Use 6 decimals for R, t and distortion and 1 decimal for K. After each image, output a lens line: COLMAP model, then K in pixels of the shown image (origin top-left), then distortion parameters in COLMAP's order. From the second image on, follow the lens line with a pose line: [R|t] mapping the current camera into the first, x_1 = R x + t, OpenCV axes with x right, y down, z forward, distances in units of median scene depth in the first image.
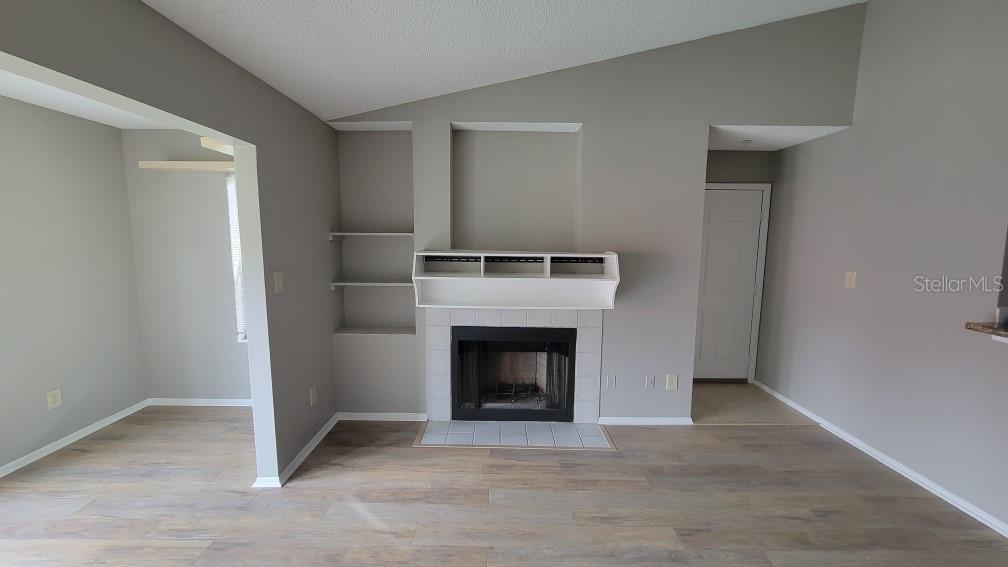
lens RADIAL K [[416.3, 0, 501.2], [0, 416.3, 285.2], [0, 0, 1]] dist [0.001134, -0.002072]
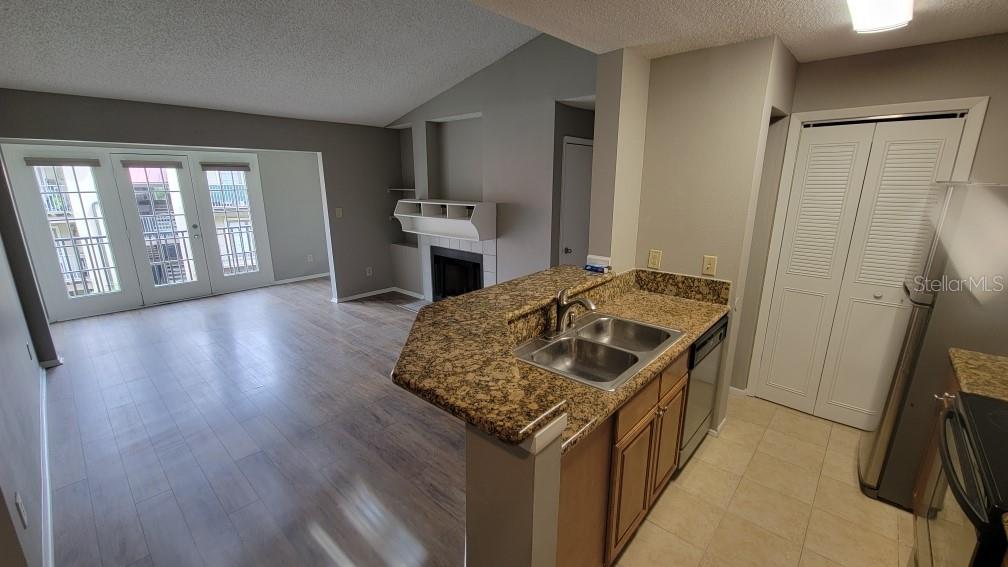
lens RADIAL K [[416.3, 0, 496.7], [0, 416.3, 287.1], [0, 0, 1]] dist [0.001134, -0.002072]
pose [[0.733498, 0.159546, -0.660701, 1.462476], [-0.074186, 0.985045, 0.155509, -0.021954], [0.675631, -0.065051, 0.734364, -0.075721]]
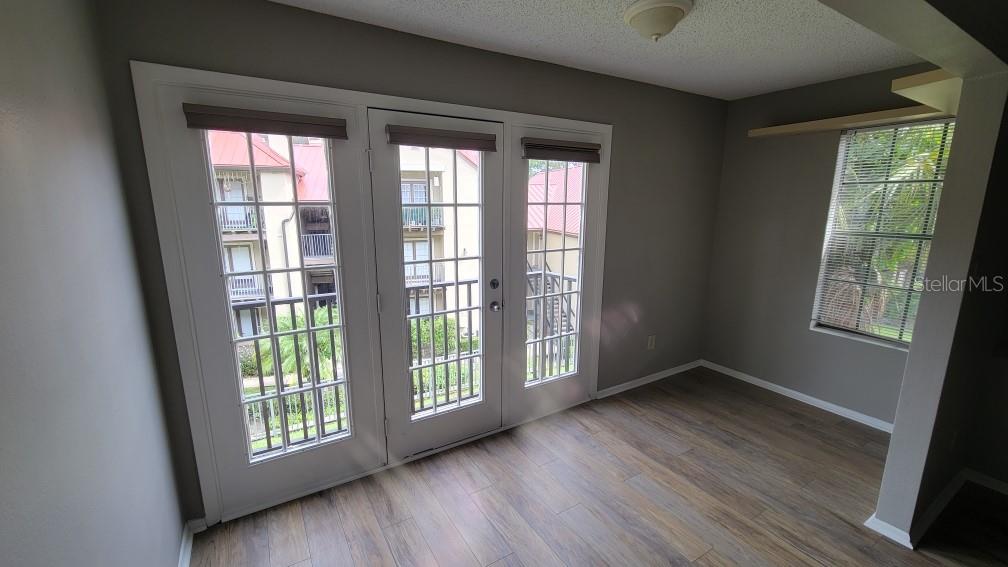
lens RADIAL K [[416.3, 0, 495.7], [0, 416.3, 290.9], [0, 0, 1]] dist [0.001134, -0.002072]
pose [[0.512187, 0.171843, -0.841507, -0.332466], [-0.101122, 0.985031, 0.139603, 0.001222], [0.852900, 0.013592, 0.521897, -0.026350]]
